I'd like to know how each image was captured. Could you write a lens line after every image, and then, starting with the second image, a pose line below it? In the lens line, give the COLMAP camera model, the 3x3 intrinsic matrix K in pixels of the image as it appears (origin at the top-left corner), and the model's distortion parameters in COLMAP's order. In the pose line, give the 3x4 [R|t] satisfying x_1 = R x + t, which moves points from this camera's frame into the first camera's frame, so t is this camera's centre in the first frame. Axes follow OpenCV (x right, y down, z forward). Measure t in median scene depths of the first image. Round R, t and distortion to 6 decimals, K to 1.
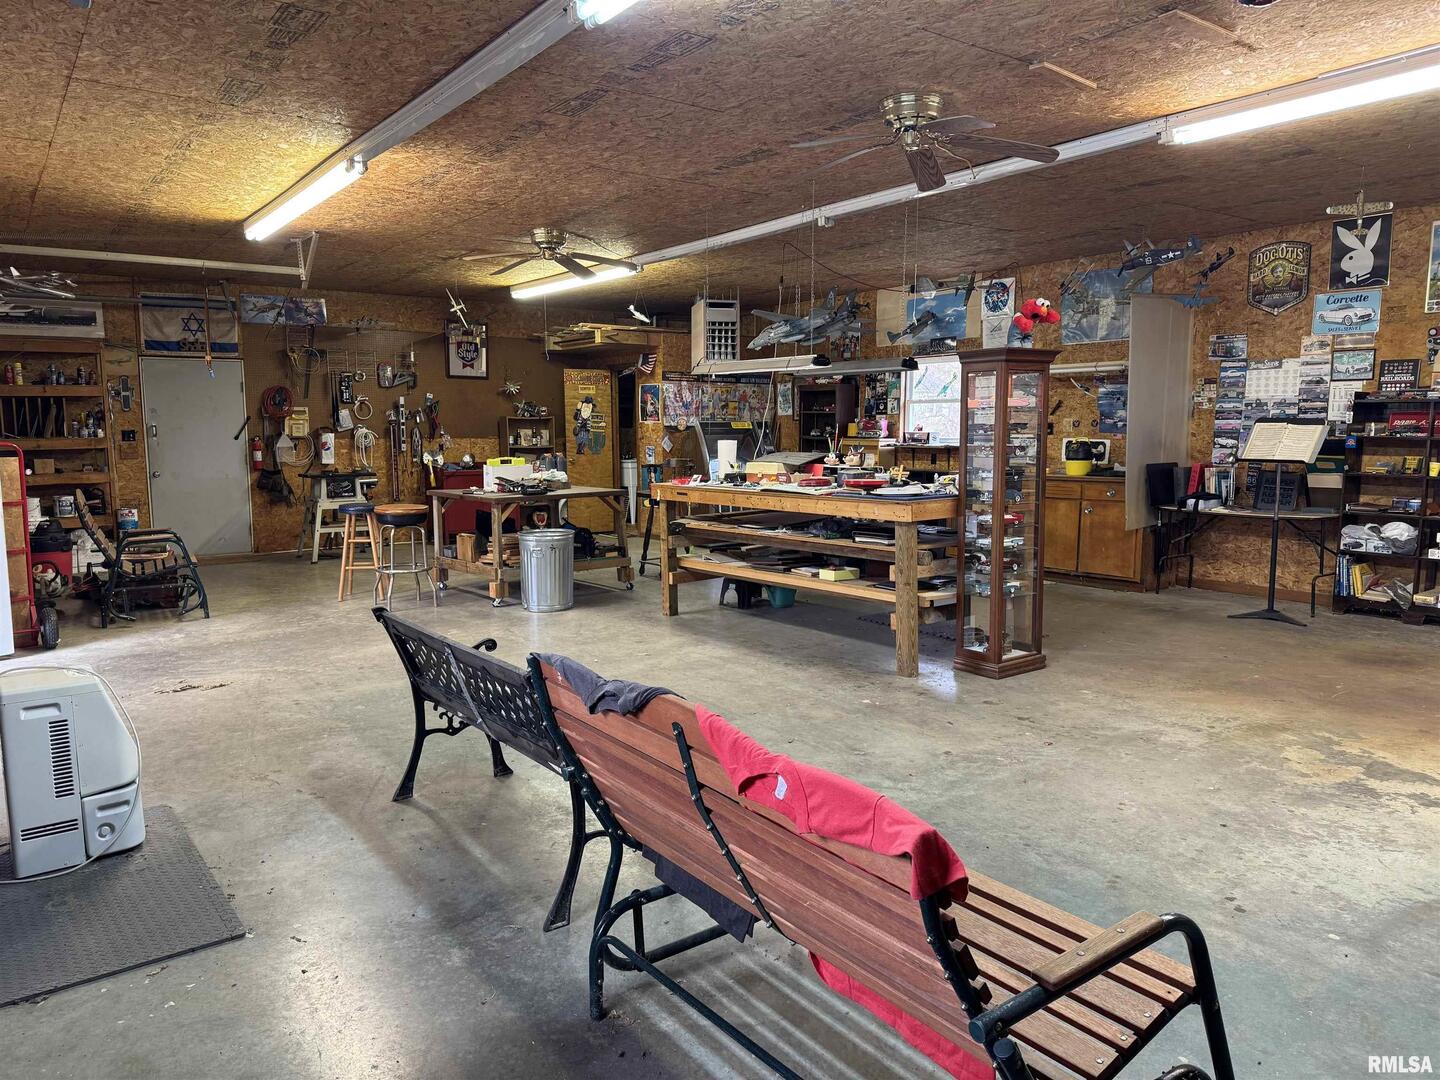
lens RADIAL K [[1013.8, 0, 720.0], [0, 1013.8, 540.0], [0, 0, 1]] dist [0.106300, -0.133218]
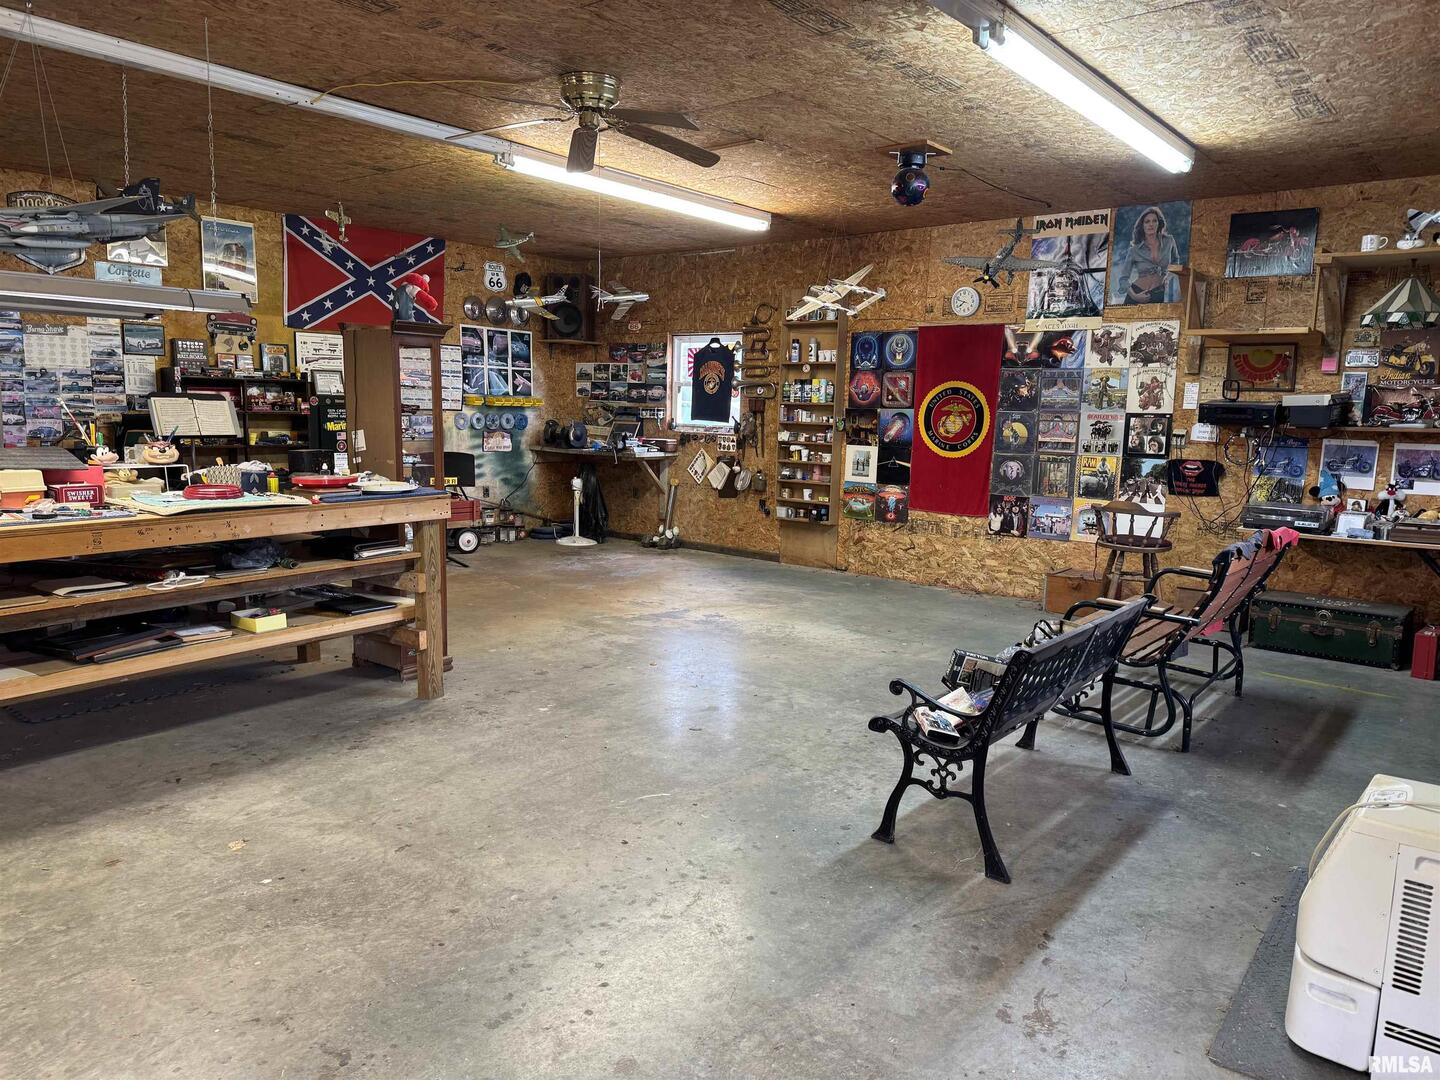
lens RADIAL K [[1013.8, 0, 720.0], [0, 1013.8, 540.0], [0, 0, 1]] dist [0.106300, -0.133218]
pose [[-0.265490, -0.132959, 0.954902, -0.606312], [0.091187, 0.982542, 0.162160, -0.101737], [-0.959792, 0.130126, -0.248731, 0.840302]]
